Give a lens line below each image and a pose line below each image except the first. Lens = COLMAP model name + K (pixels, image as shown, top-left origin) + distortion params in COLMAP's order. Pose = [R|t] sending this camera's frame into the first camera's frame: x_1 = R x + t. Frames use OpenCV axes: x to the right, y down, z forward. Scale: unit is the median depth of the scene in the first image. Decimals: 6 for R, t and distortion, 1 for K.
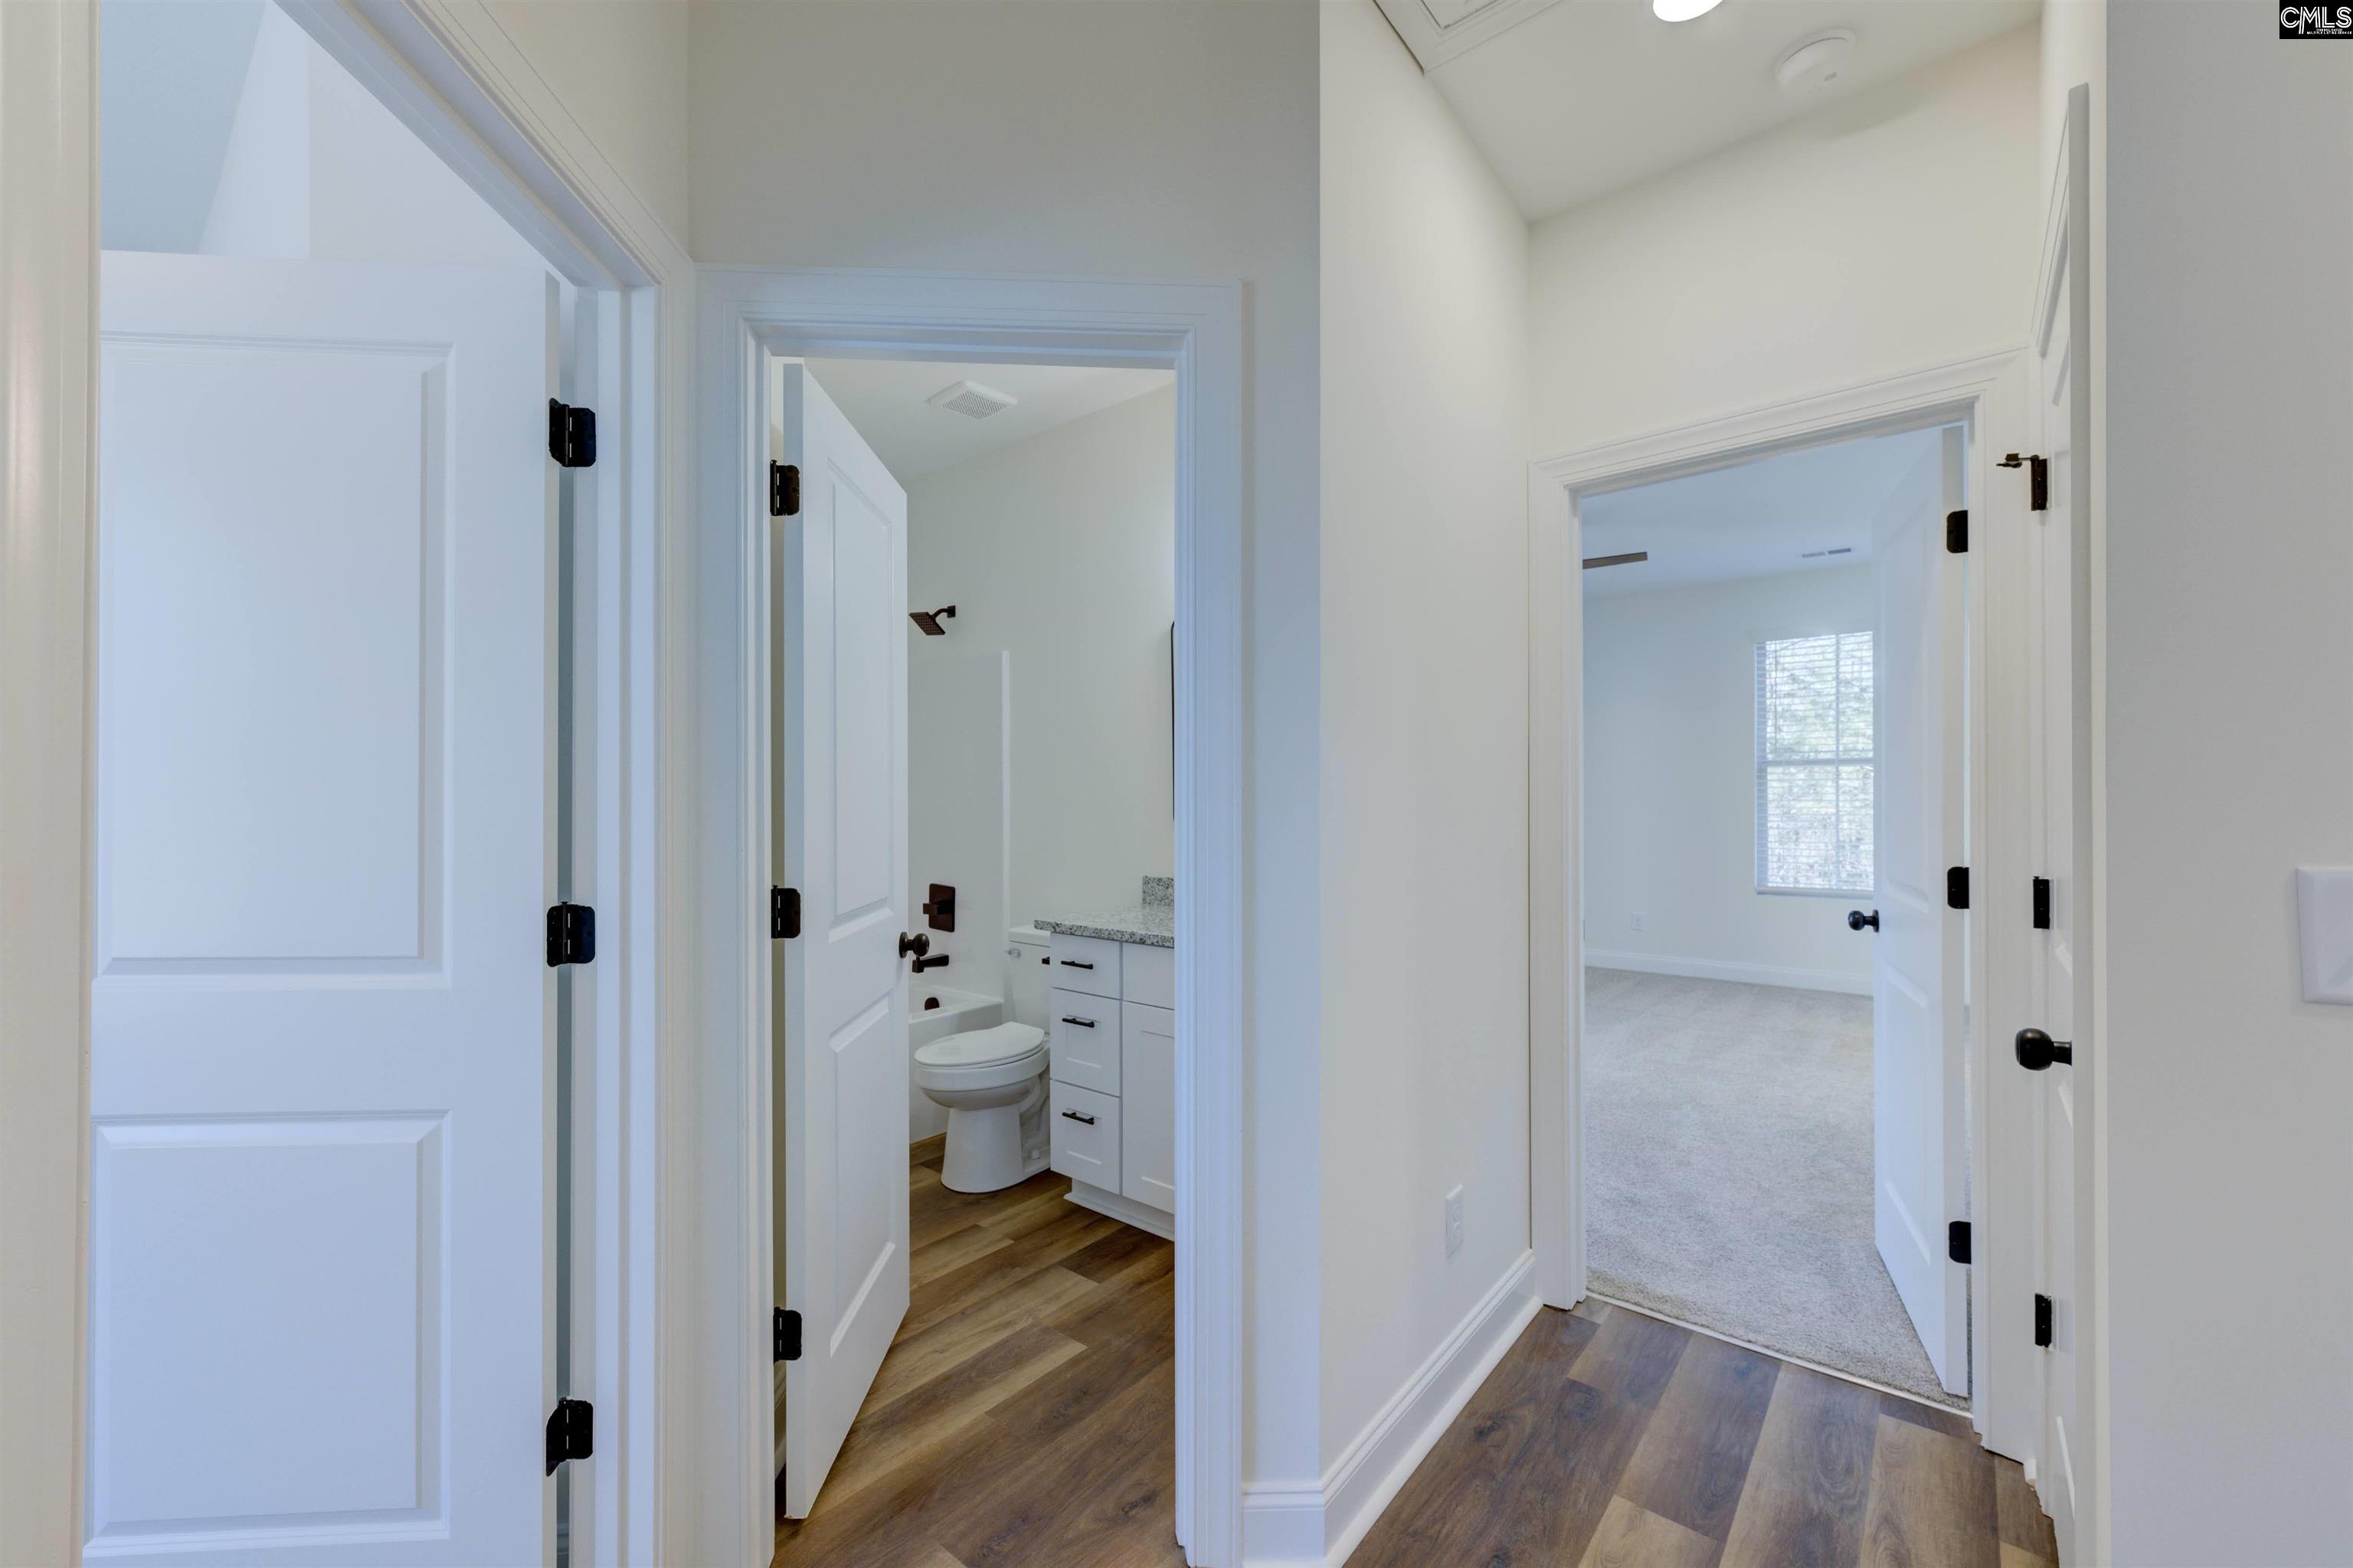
lens RADIAL K [[925.7, 0, 1177.8], [0, 925.7, 793.6], [0, 0, 1]] dist [-0.013272, 0.001399]
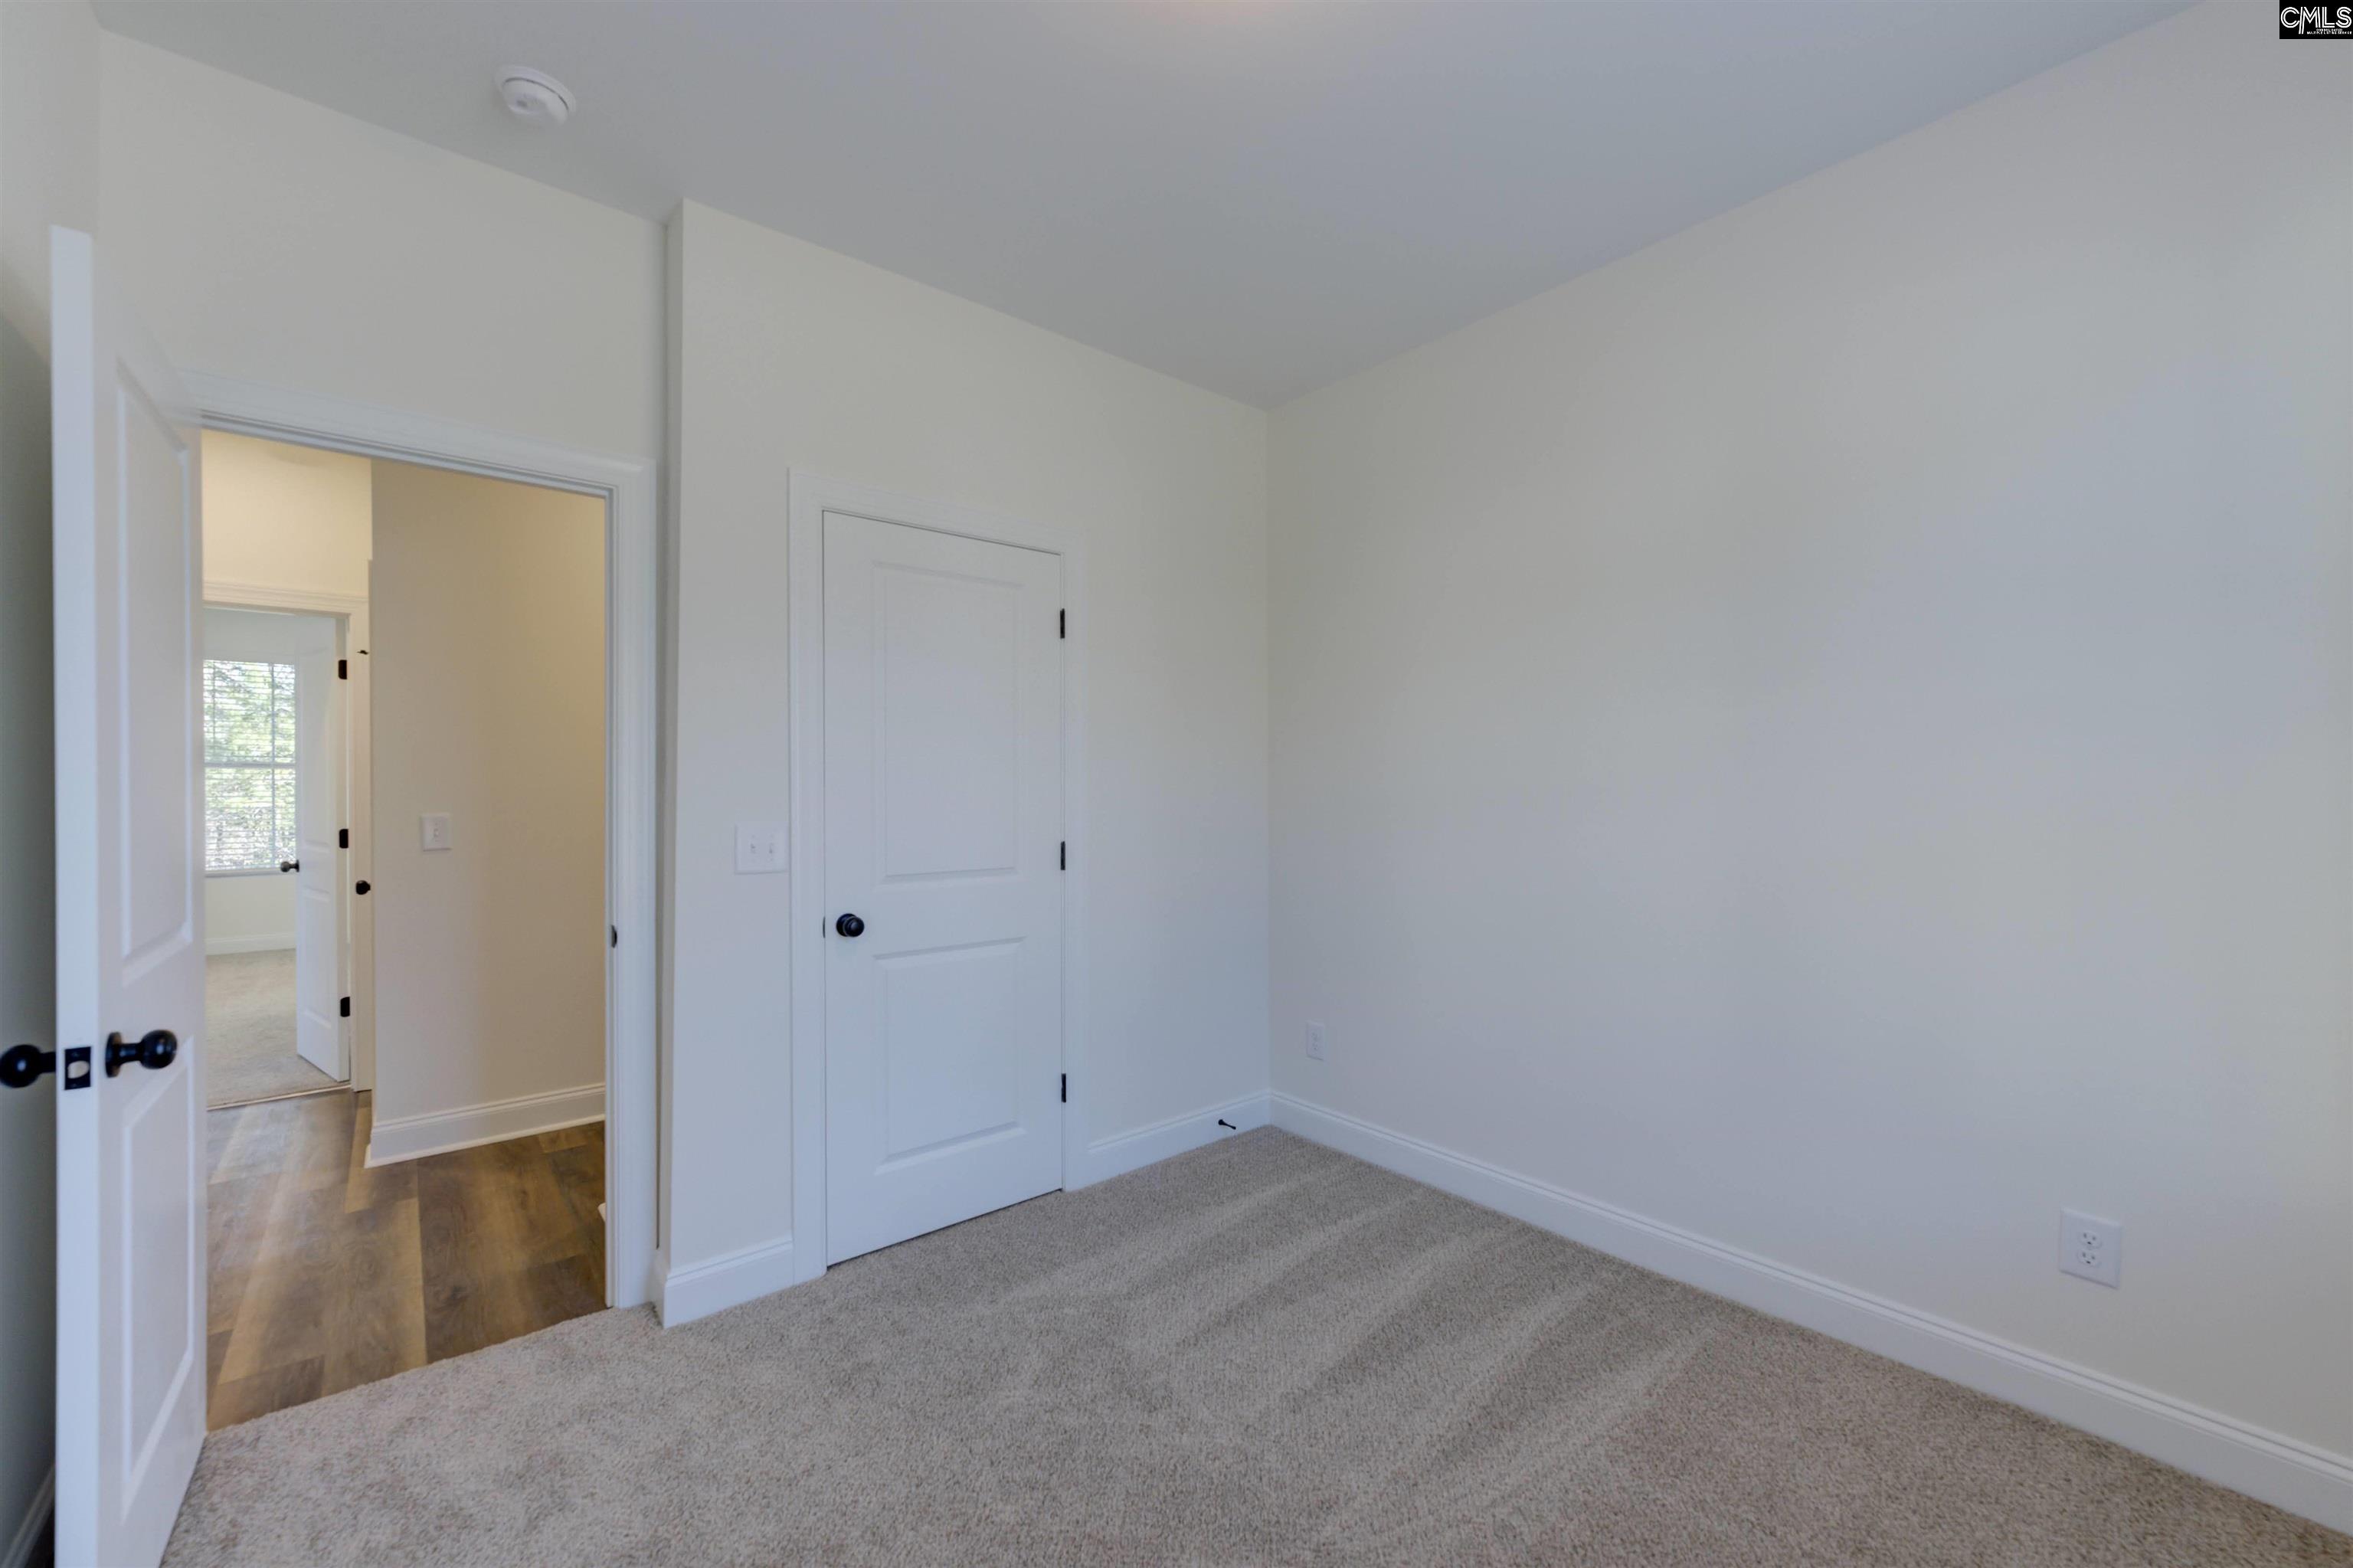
lens RADIAL K [[925.7, 0, 1178.8], [0, 925.7, 799.8], [0, 0, 1]] dist [-0.013272, 0.001399]
pose [[0.167305, -0.011572, 0.985837, -0.287683], [0.003741, 0.999931, 0.011103, 0.004066], [-0.985898, 0.001831, 0.167336, -0.403574]]
